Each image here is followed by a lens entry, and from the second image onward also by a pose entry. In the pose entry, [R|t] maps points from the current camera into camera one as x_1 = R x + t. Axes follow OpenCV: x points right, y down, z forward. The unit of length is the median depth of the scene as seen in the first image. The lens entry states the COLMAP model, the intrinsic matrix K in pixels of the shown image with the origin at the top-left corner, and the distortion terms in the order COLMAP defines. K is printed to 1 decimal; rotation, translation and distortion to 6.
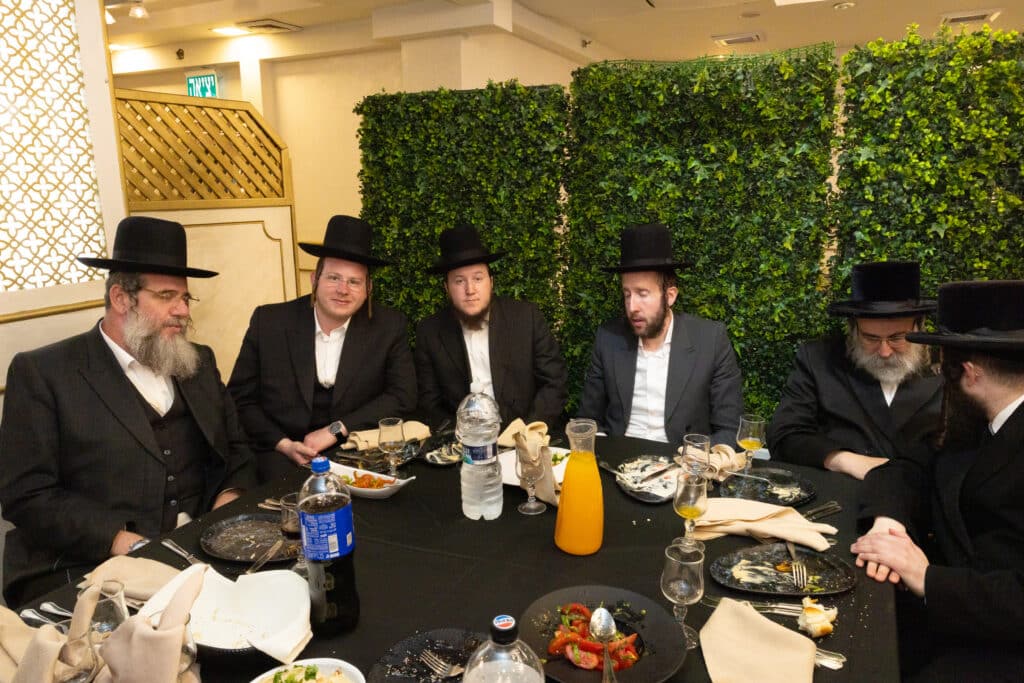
lens RADIAL K [[695.7, 0, 511.2], [0, 695.7, 342.7], [0, 0, 1]] dist [0.010845, -0.001118]
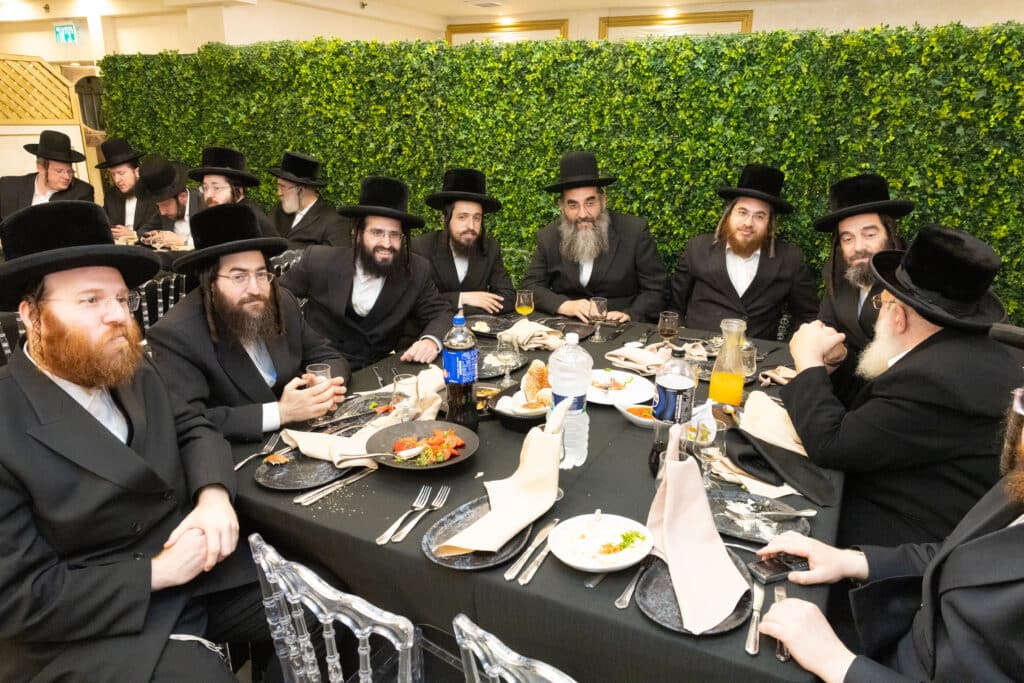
lens RADIAL K [[695.7, 0, 512.8], [0, 695.7, 340.3], [0, 0, 1]] dist [0.010845, -0.001118]
pose [[0.999818, 0.018369, -0.005214, 0.780177], [-0.017826, 0.995789, 0.089924, 0.143279], [0.006844, -0.089814, 0.995935, -0.681003]]
